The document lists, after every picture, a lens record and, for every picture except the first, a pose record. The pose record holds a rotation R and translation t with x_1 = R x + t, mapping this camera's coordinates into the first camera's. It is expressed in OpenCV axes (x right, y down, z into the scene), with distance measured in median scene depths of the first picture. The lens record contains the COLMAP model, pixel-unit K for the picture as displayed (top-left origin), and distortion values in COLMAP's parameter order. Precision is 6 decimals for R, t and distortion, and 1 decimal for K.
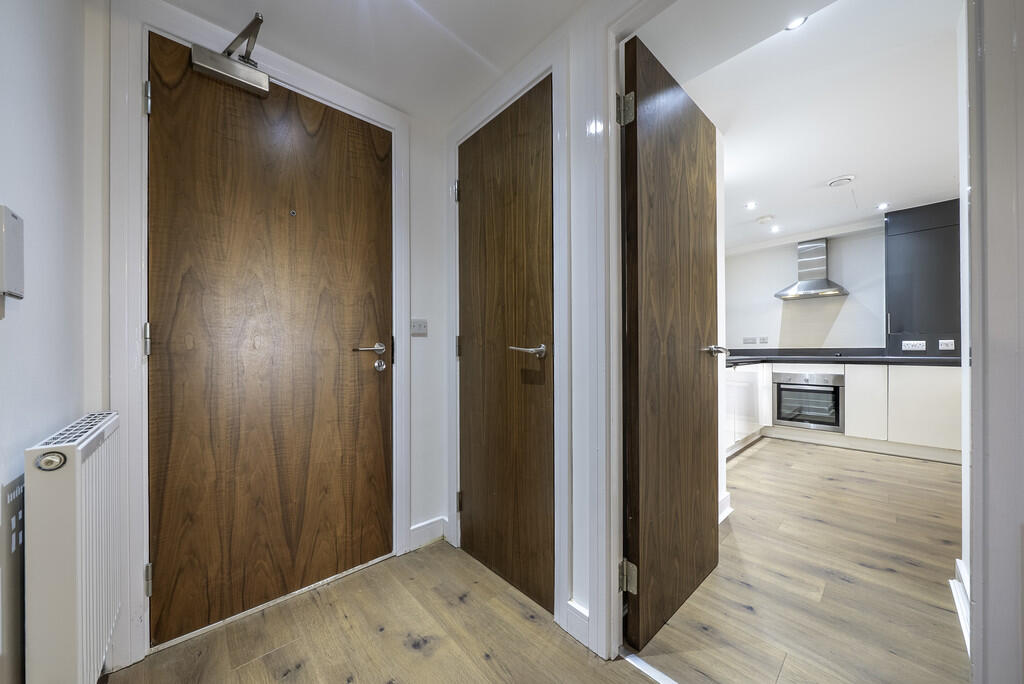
lens RADIAL K [[357.7, 0, 519.6], [0, 357.7, 351.4], [0, 0, 1]] dist [0.021110, 0.000002]
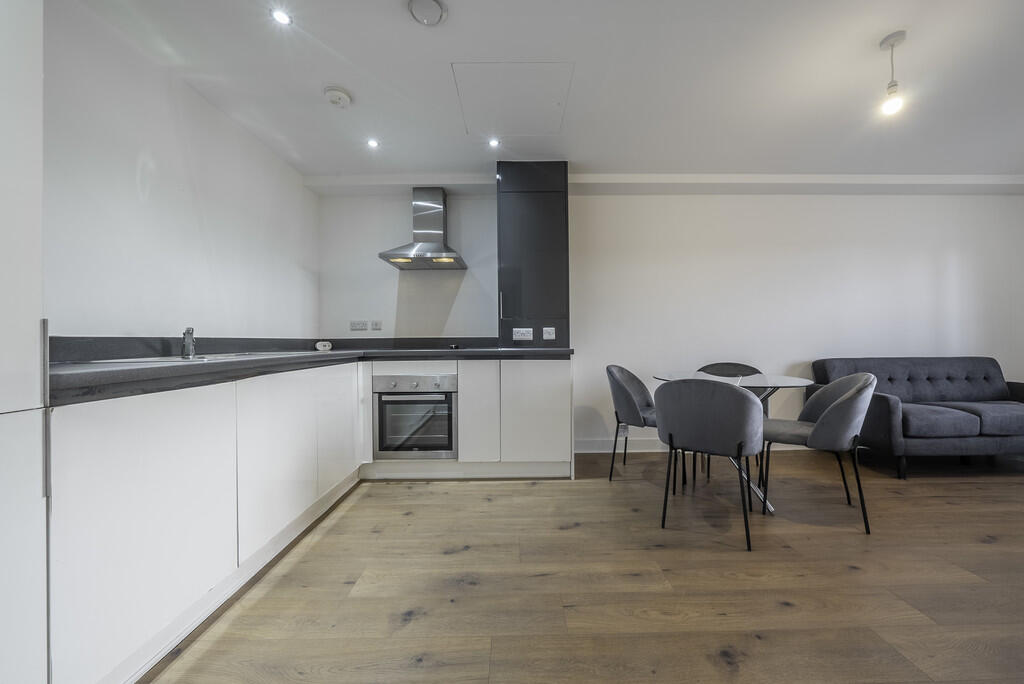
lens RADIAL K [[357.7, 0, 514.3], [0, 357.7, 340.8], [0, 0, 1]] dist [0.021110, 0.000002]
pose [[0.688694, 0.007811, 0.725010, 0.434850], [0.001392, 0.999926, -0.012095, 0.006299], [-0.725051, 0.009339, 0.688632, 0.415538]]
